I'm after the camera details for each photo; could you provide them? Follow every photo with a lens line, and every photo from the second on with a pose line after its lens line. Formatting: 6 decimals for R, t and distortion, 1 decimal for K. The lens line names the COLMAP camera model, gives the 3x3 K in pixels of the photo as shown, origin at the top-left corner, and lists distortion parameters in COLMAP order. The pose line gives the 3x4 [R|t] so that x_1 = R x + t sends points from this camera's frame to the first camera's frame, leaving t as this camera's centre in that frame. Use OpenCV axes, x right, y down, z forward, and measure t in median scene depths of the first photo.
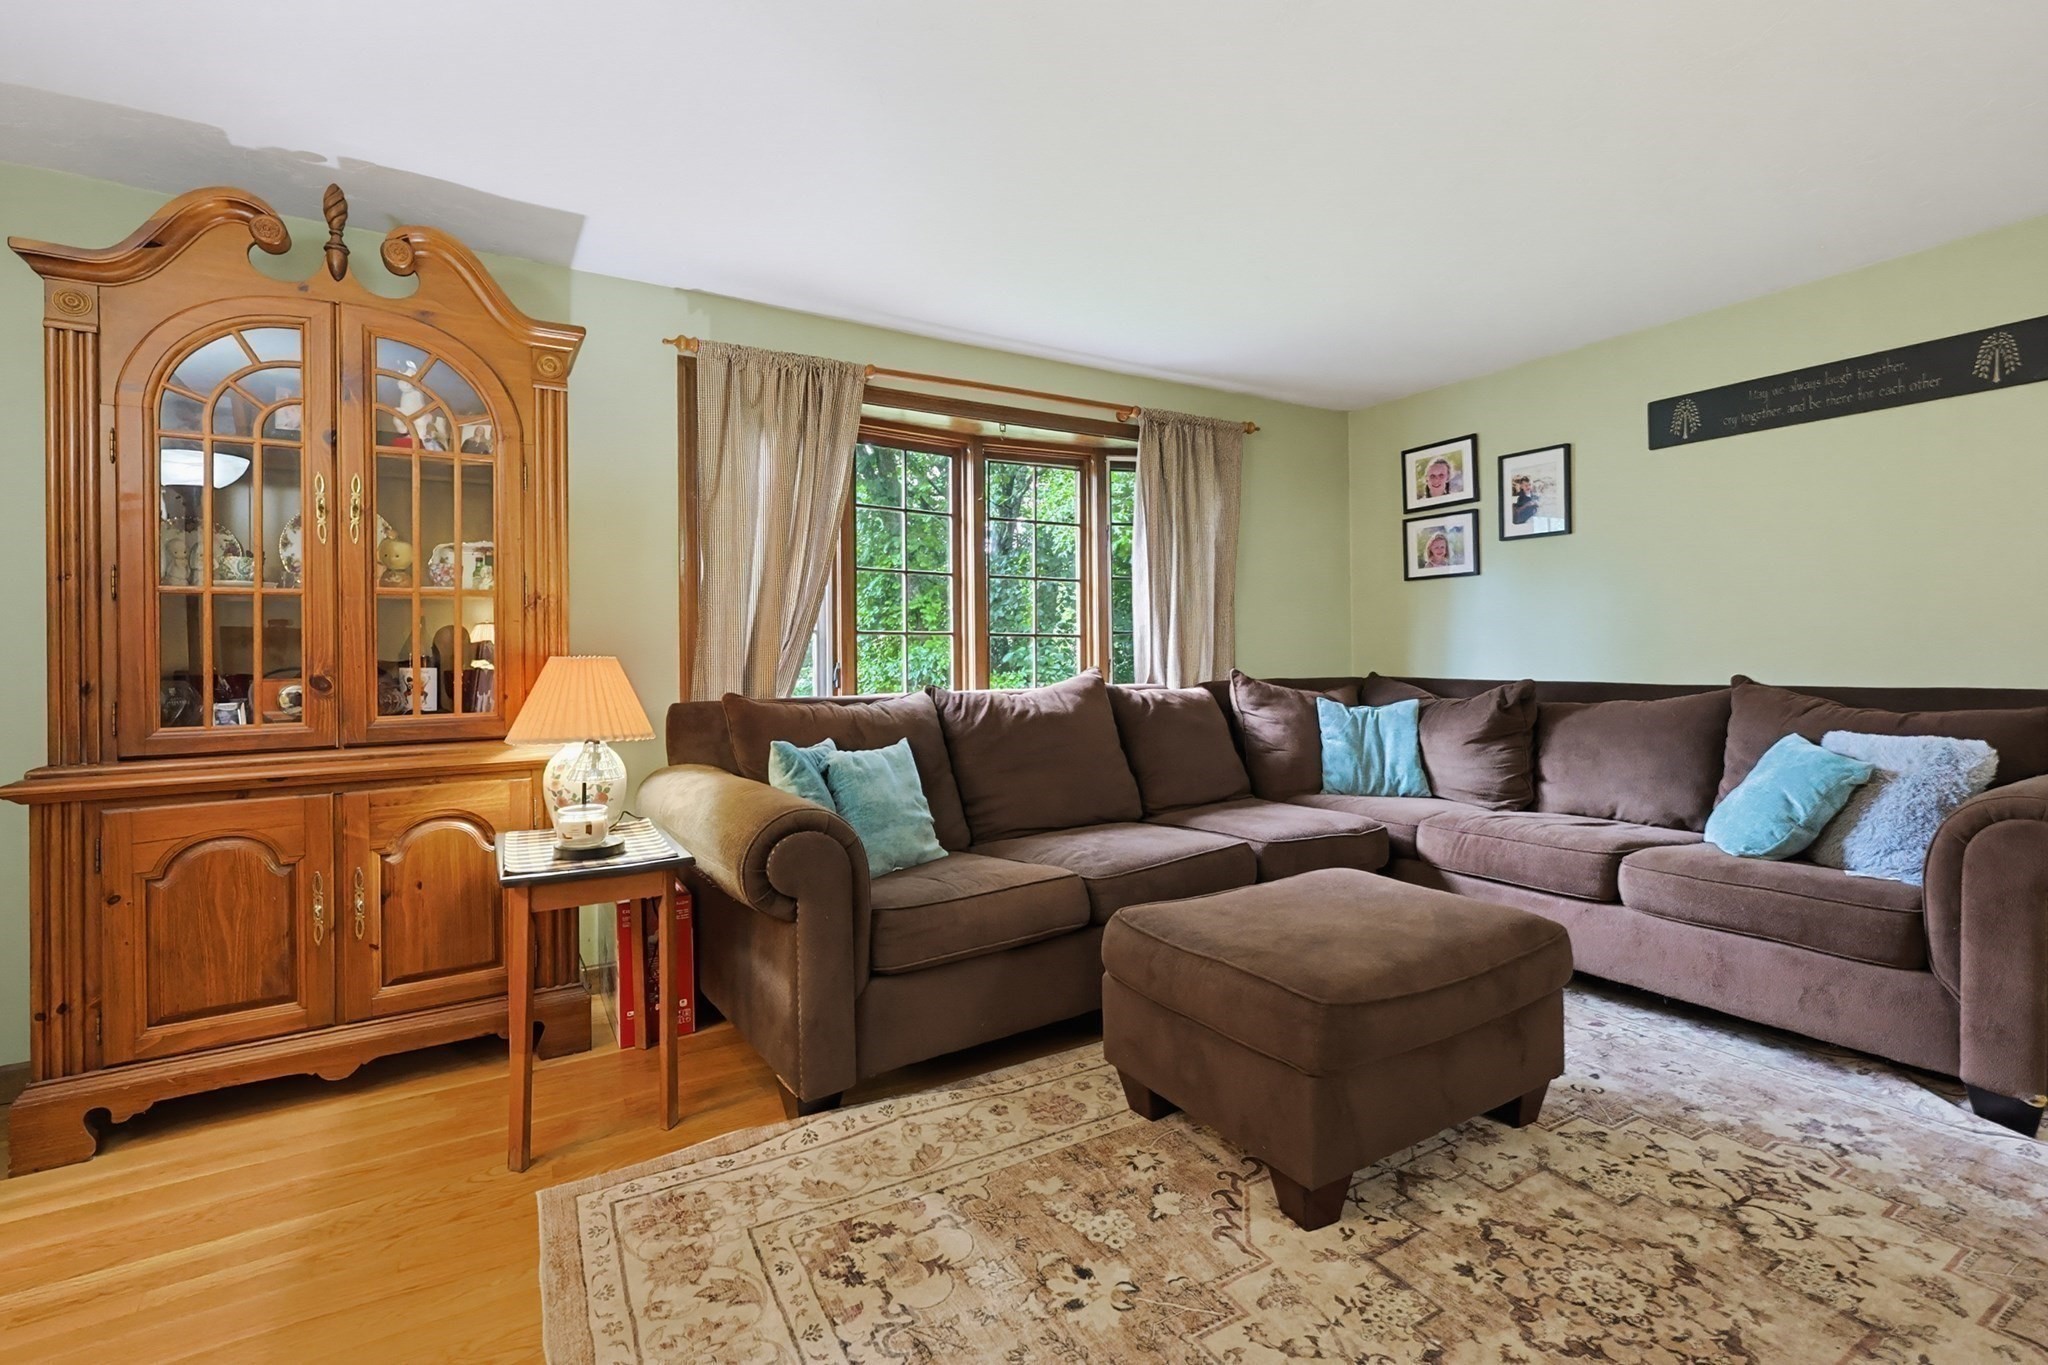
lens RADIAL K [[883.5, 0, 1014.2], [0, 883.5, 670.1], [0, 0, 1]] dist [0.000520, 0.000260]
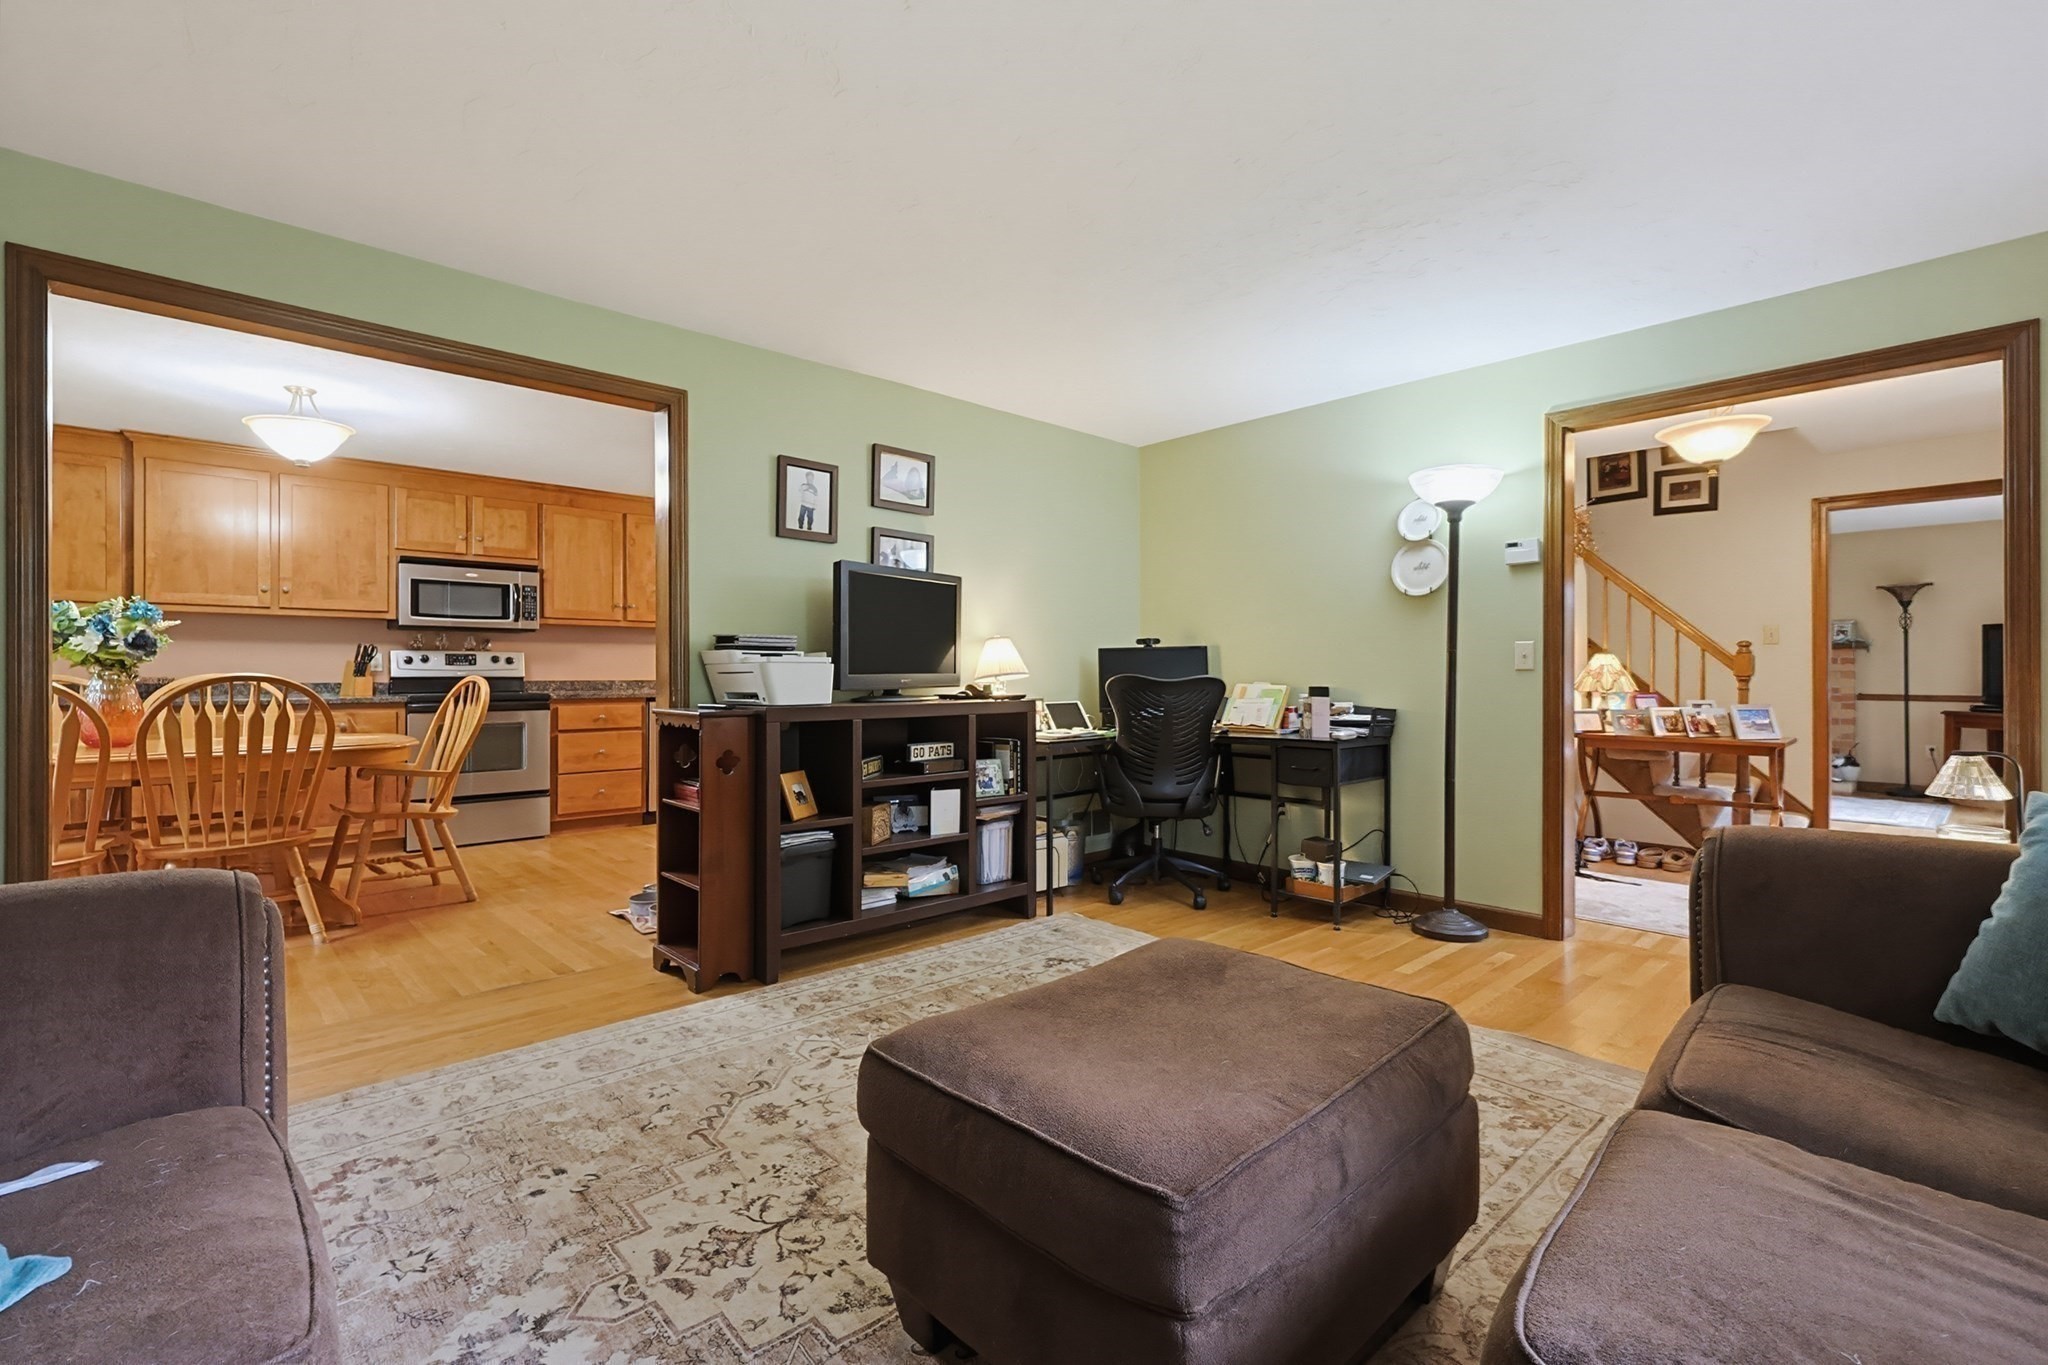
lens RADIAL K [[883.5, 0, 1014.2], [0, 883.5, 670.1], [0, 0, 1]] dist [0.000520, 0.000260]
pose [[-0.976704, 0.012508, -0.214226, 0.671155], [0.008595, 0.999779, 0.019191, -0.024098], [0.214419, 0.016902, -0.976596, 1.748859]]
